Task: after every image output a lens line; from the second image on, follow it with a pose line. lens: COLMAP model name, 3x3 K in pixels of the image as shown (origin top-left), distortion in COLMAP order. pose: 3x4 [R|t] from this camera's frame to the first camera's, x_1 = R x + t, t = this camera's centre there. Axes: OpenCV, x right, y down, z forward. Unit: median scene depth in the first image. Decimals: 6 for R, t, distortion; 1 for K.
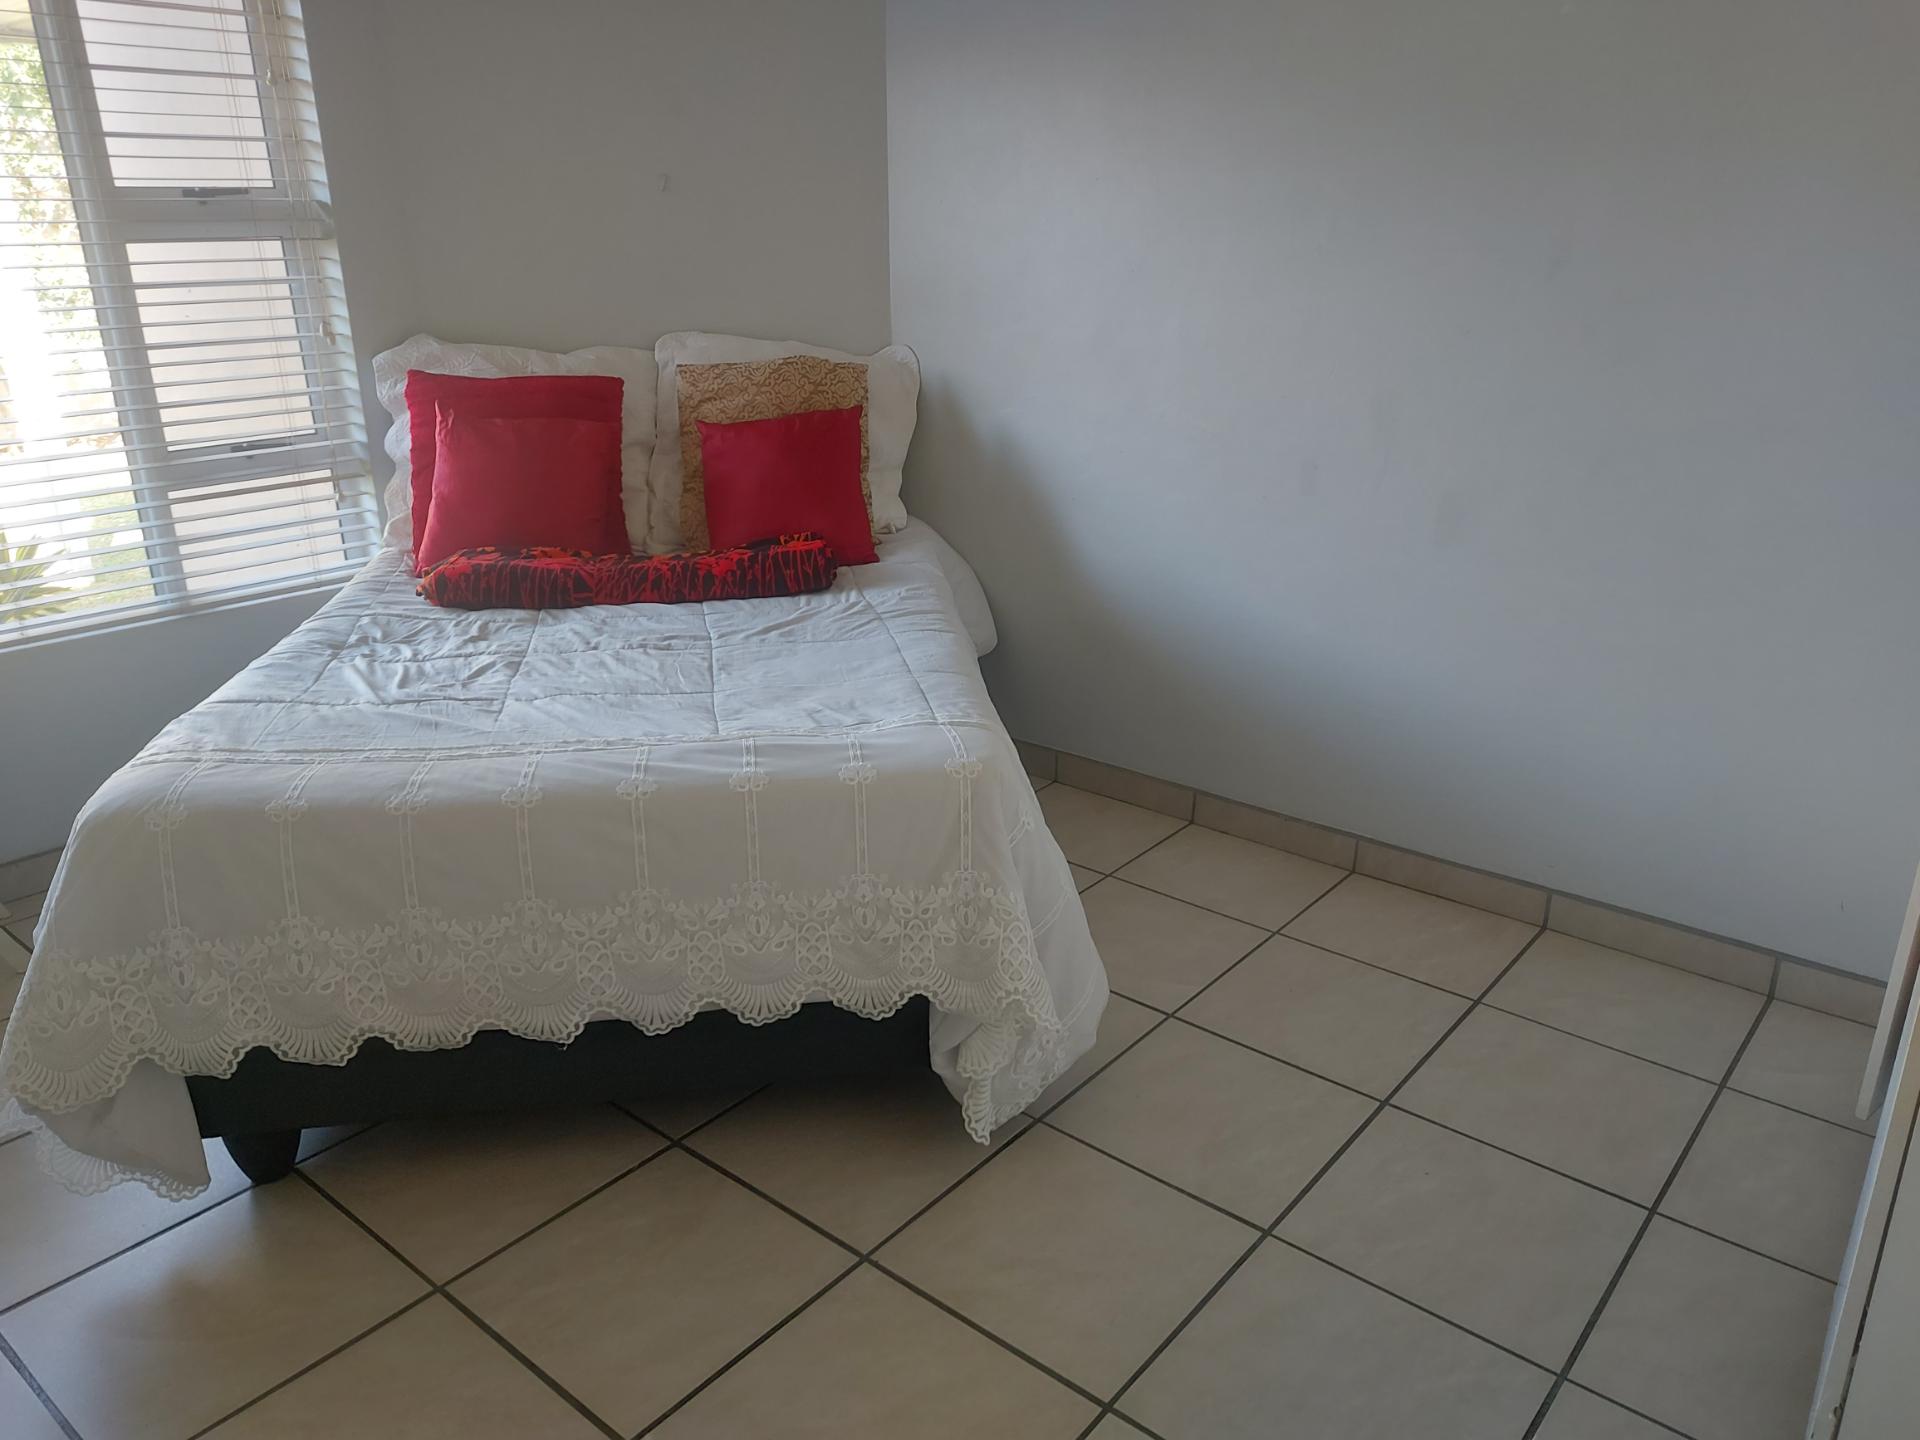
lens RADIAL K [[1388.0, 0, 960.0], [0, 1388.0, 720.0], [0, 0, 1]] dist [0.069844, -0.077054]
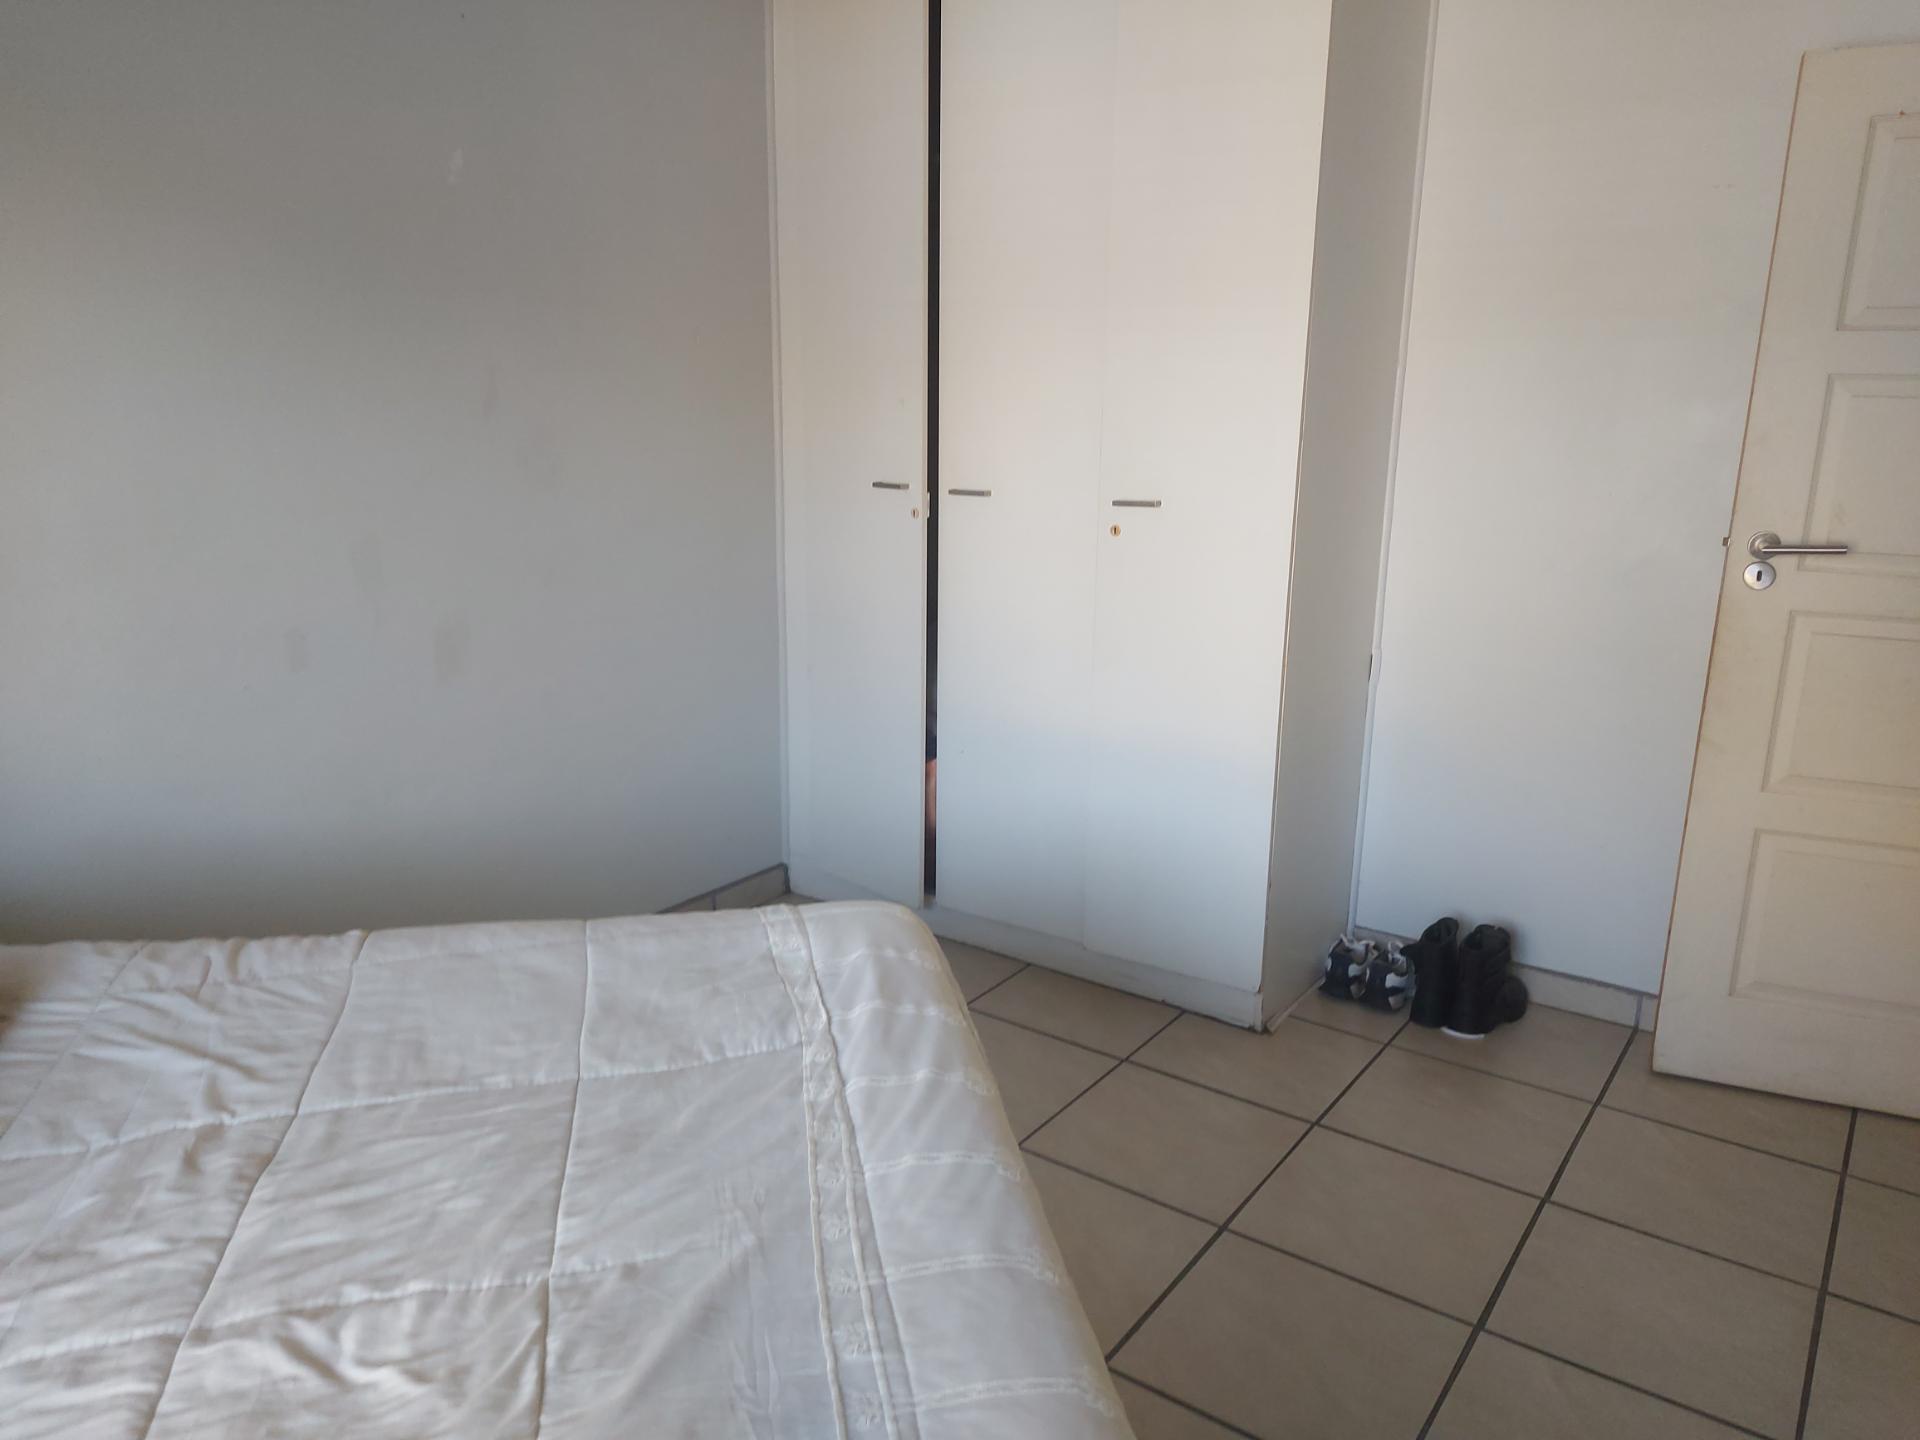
lens RADIAL K [[1388.0, 0, 960.0], [0, 1388.0, 720.0], [0, 0, 1]] dist [0.069844, -0.077054]
pose [[-0.080016, -0.242168, 0.966929, -0.725704], [0.318609, 0.912939, 0.255012, -0.260617], [-0.944503, 0.328477, 0.004107, 0.736035]]
